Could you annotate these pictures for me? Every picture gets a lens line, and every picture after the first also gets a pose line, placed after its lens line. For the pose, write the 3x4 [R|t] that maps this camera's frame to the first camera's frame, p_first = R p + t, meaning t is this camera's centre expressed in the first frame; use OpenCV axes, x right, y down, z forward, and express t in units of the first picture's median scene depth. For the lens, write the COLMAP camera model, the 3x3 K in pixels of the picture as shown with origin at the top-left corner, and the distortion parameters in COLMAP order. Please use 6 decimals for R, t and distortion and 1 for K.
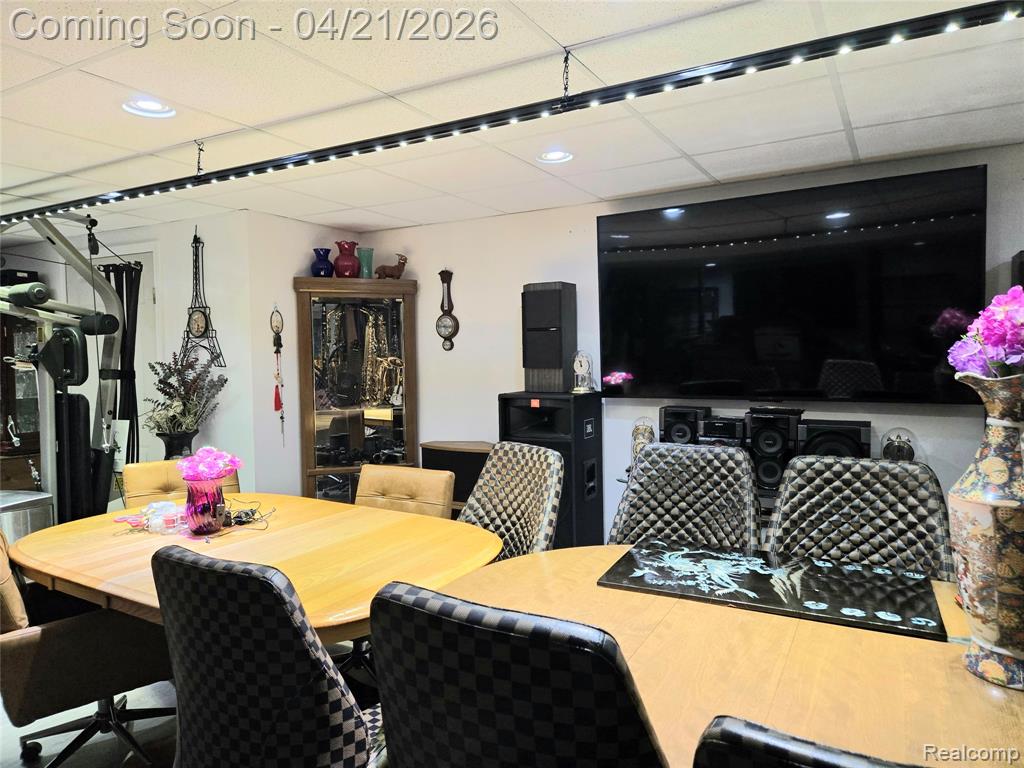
lens RADIAL K [[686.6, 0, 510.2], [0, 686.6, 380.0], [0, 0, 1]] dist [0.027622, -0.017403]
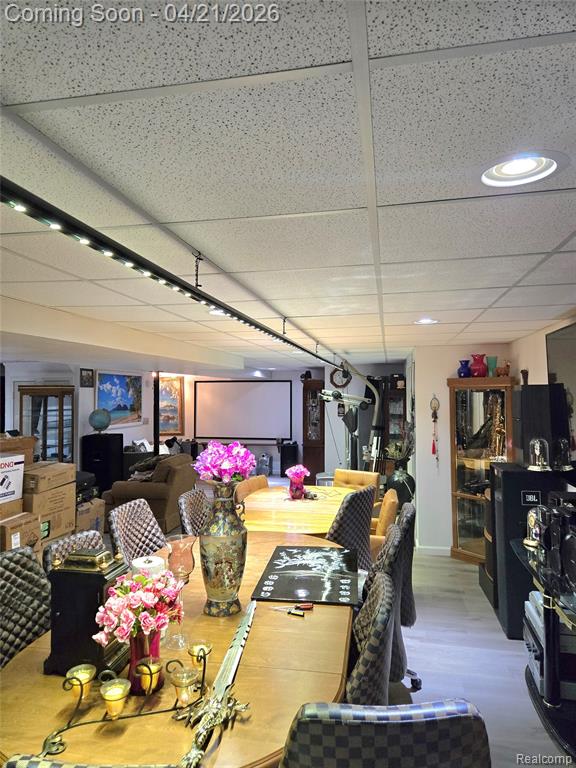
lens RADIAL K [[515.0, 0, 287.0], [0, 515.0, 384.4], [0, 0, 1]] dist [0.027622, -0.017403]
pose [[0.327013, 0.002532, -0.945016, 1.649527], [-0.041649, 0.999063, -0.011736, -0.215422], [0.944102, 0.043197, 0.326812, 0.405769]]
